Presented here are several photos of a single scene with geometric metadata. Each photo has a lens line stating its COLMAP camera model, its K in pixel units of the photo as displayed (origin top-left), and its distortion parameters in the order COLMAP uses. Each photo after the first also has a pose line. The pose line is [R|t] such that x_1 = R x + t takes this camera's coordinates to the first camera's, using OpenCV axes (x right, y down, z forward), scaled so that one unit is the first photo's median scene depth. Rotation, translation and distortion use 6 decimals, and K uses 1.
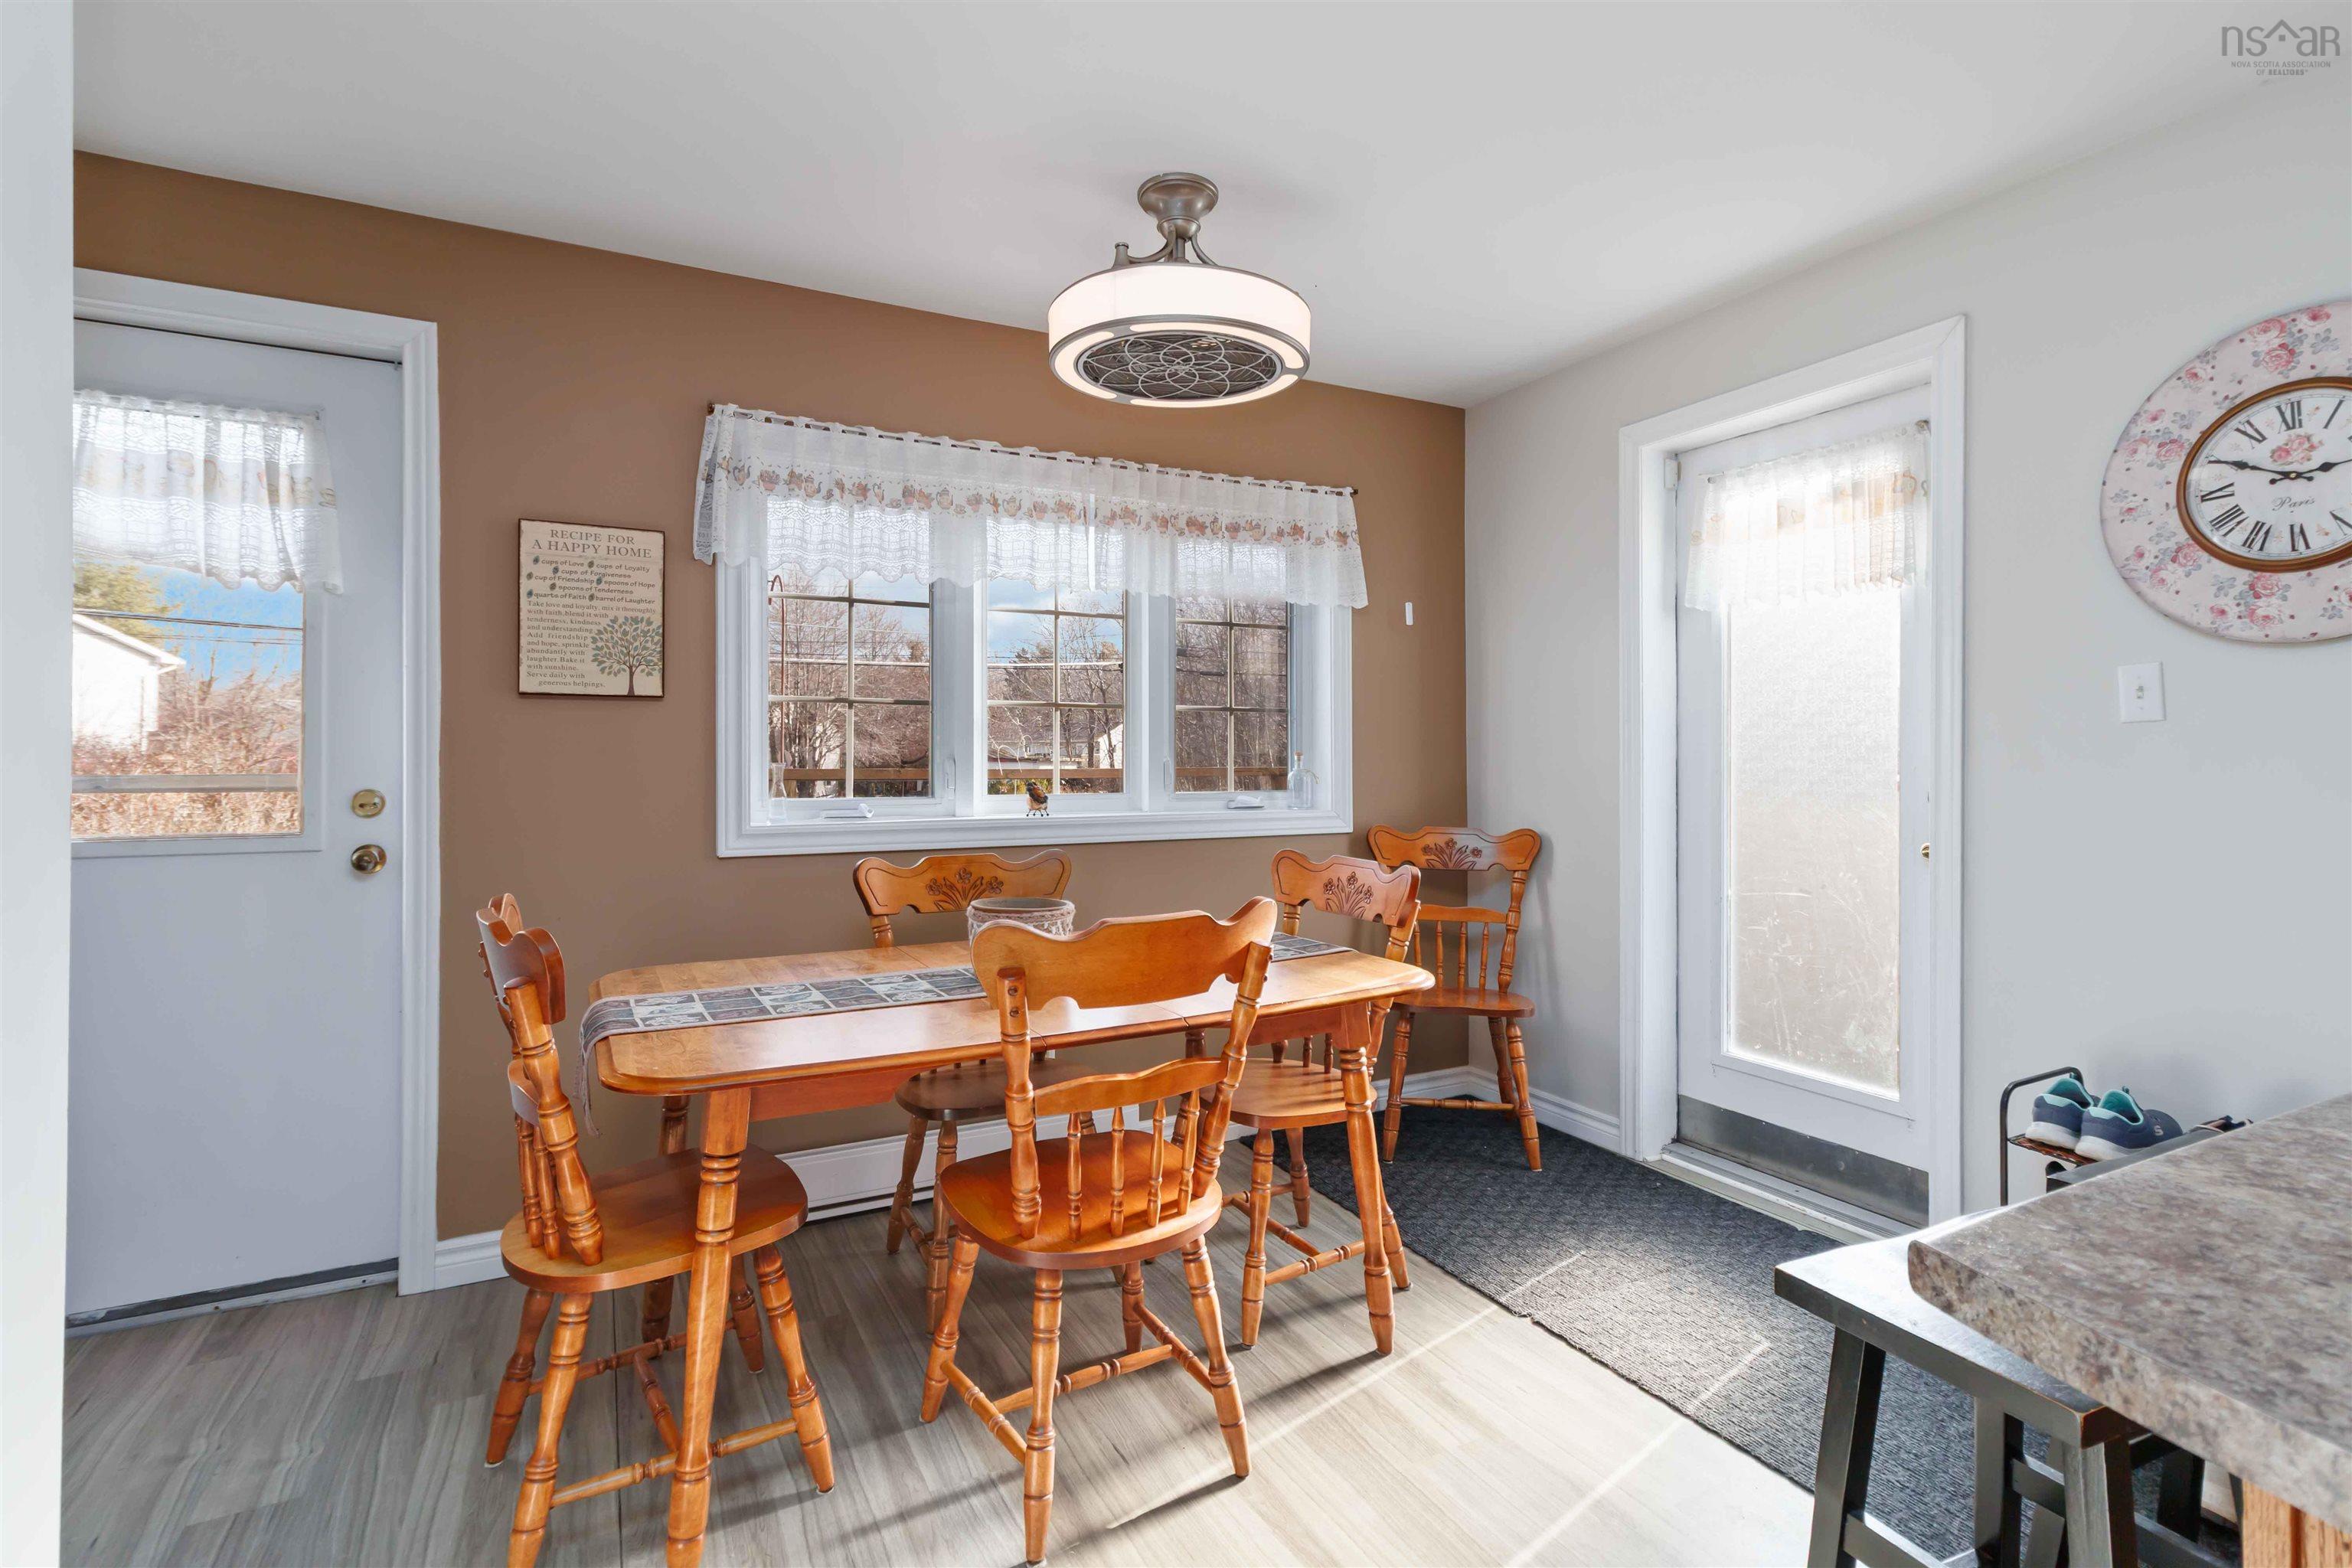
lens RADIAL K [[1111.6, 0, 1180.4], [0, 1111.6, 761.8], [0, 0, 1]] dist [0.000391, 0.000455]
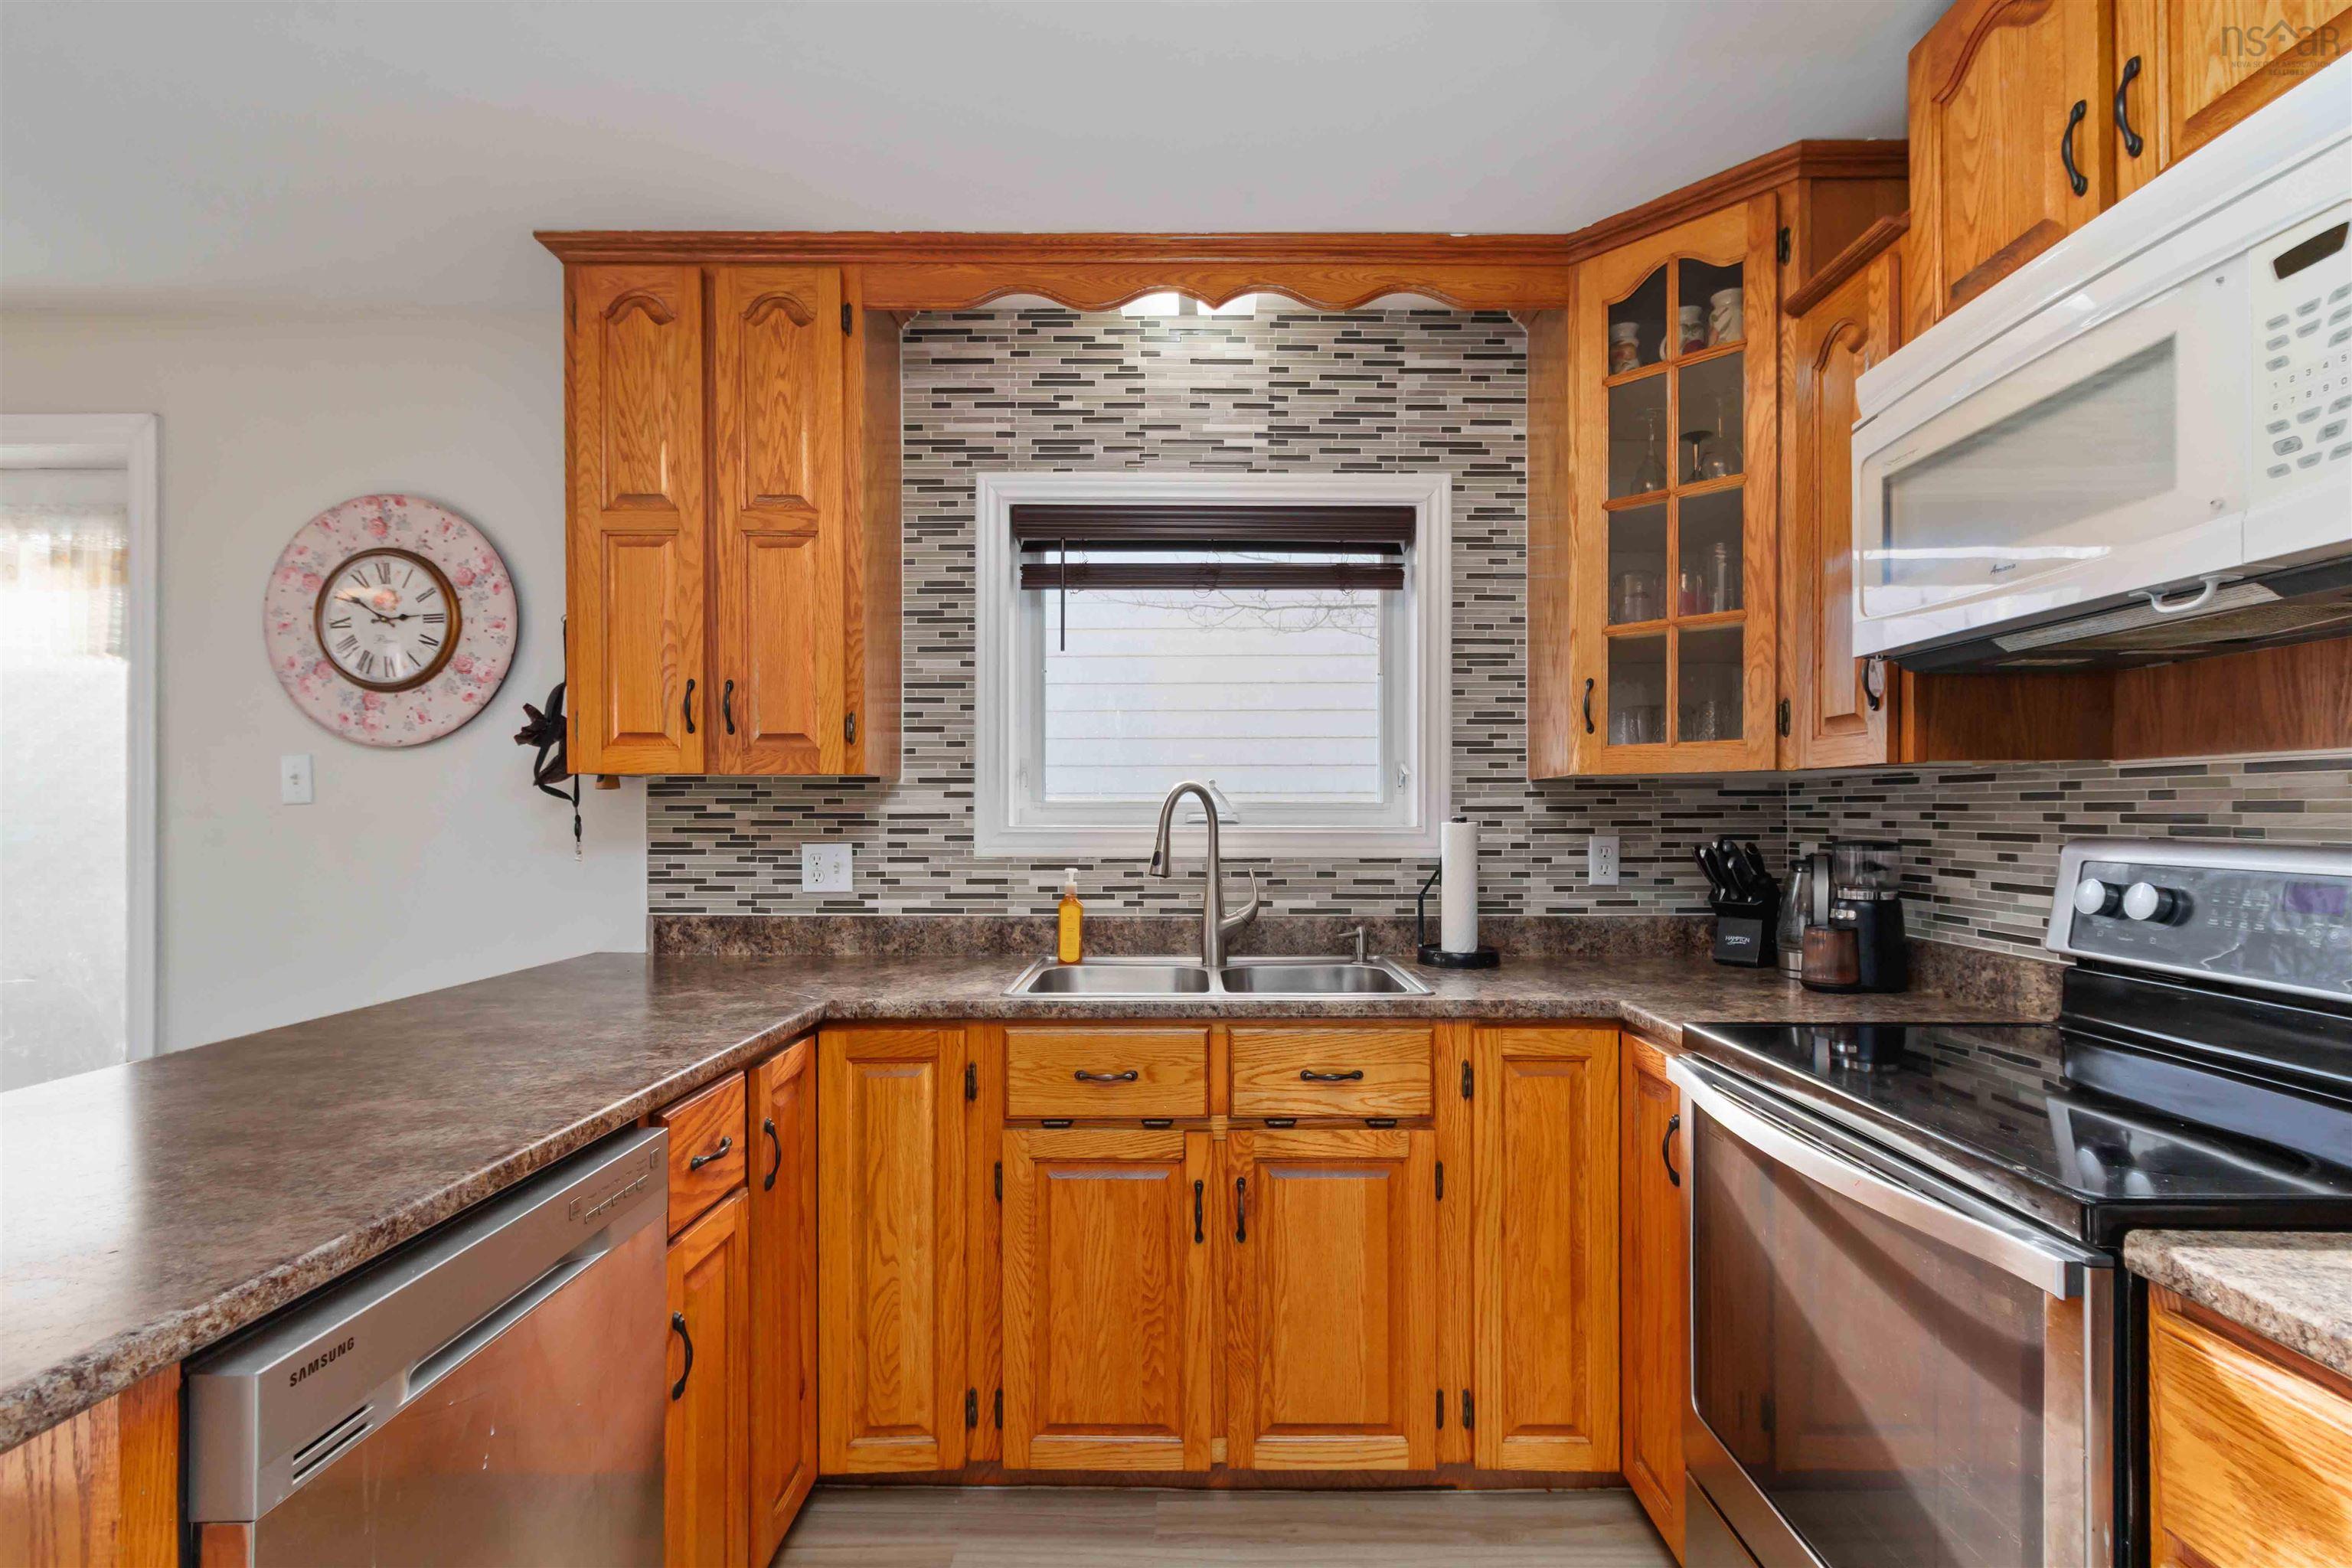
lens RADIAL K [[1111.6, 0, 1193.0], [0, 1111.6, 813.7], [0, 0, 1]] dist [0.000391, 0.000455]
pose [[0.454755, -0.000465, 0.890617, 0.254546], [0.002557, 0.999996, -0.000783, -0.023464], [-0.890613, 0.002634, 0.454754, -0.428565]]
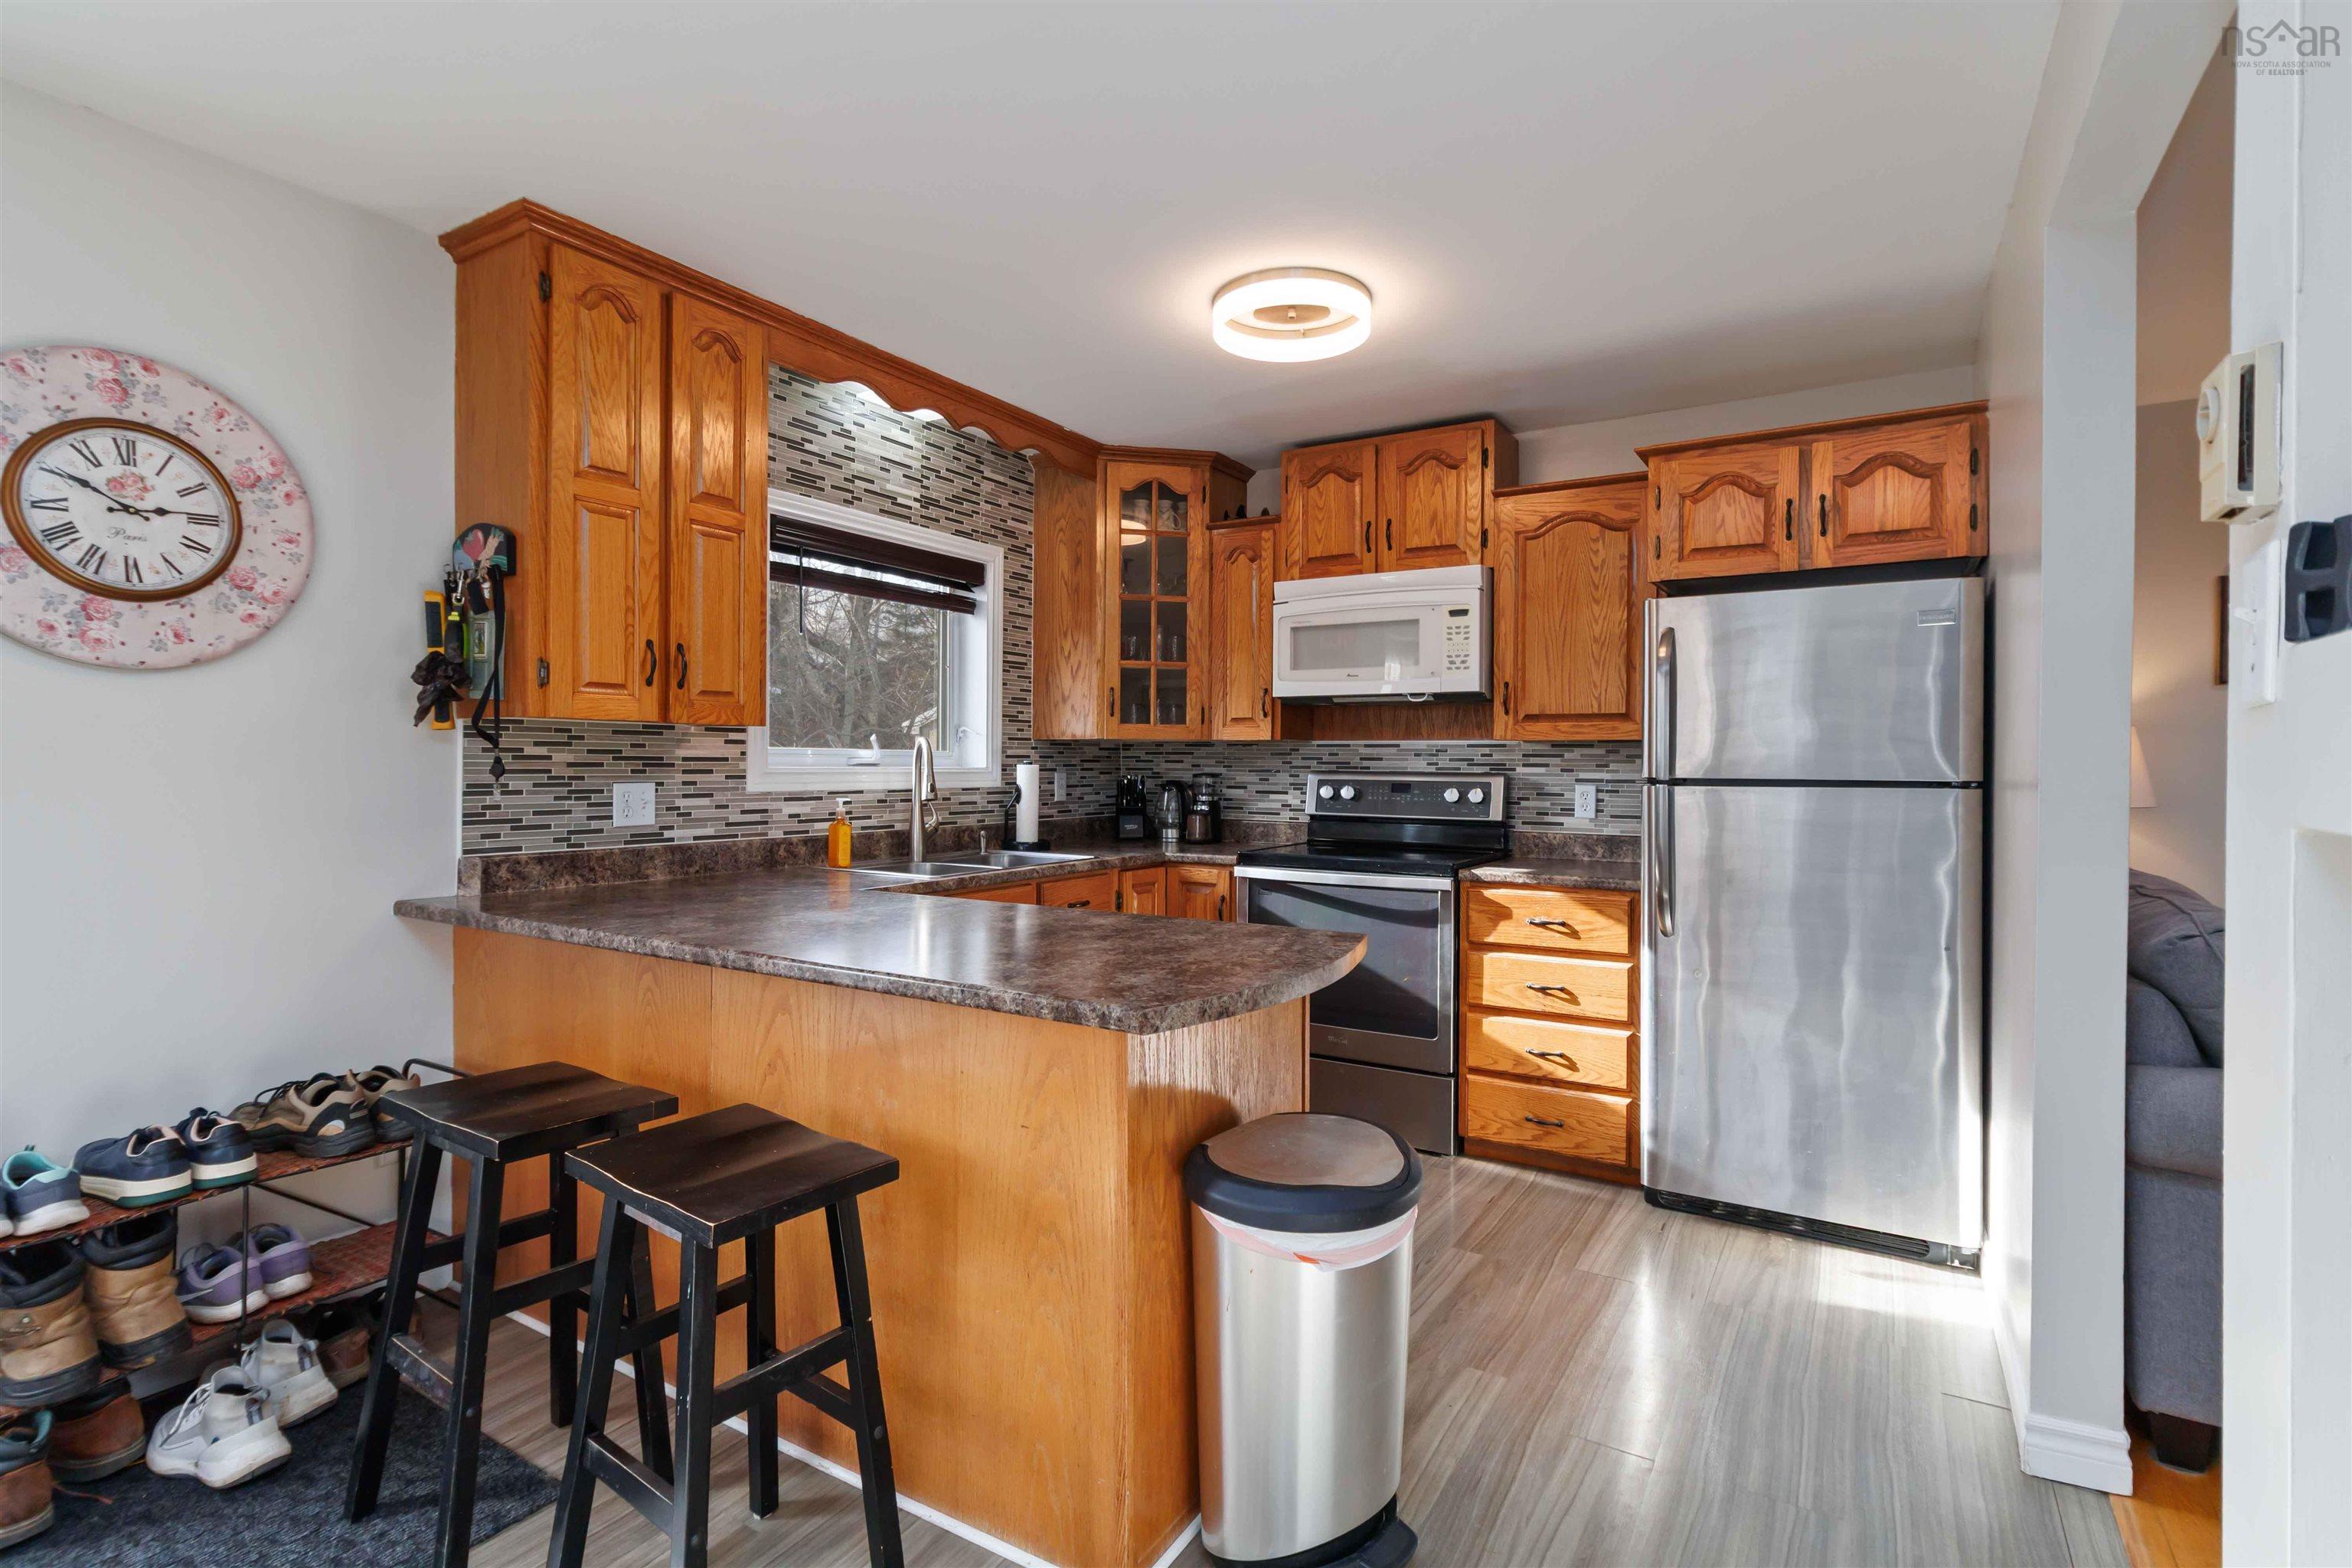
lens RADIAL K [[1111.6, 0, 1185.9], [0, 1111.6, 766.9], [0, 0, 1]] dist [0.000391, 0.000455]
pose [[-0.520841, -0.007232, 0.853623, -0.404963], [-0.003935, 0.999974, 0.006071, -0.023582], [-0.853644, -0.000197, -0.520856, 0.668378]]
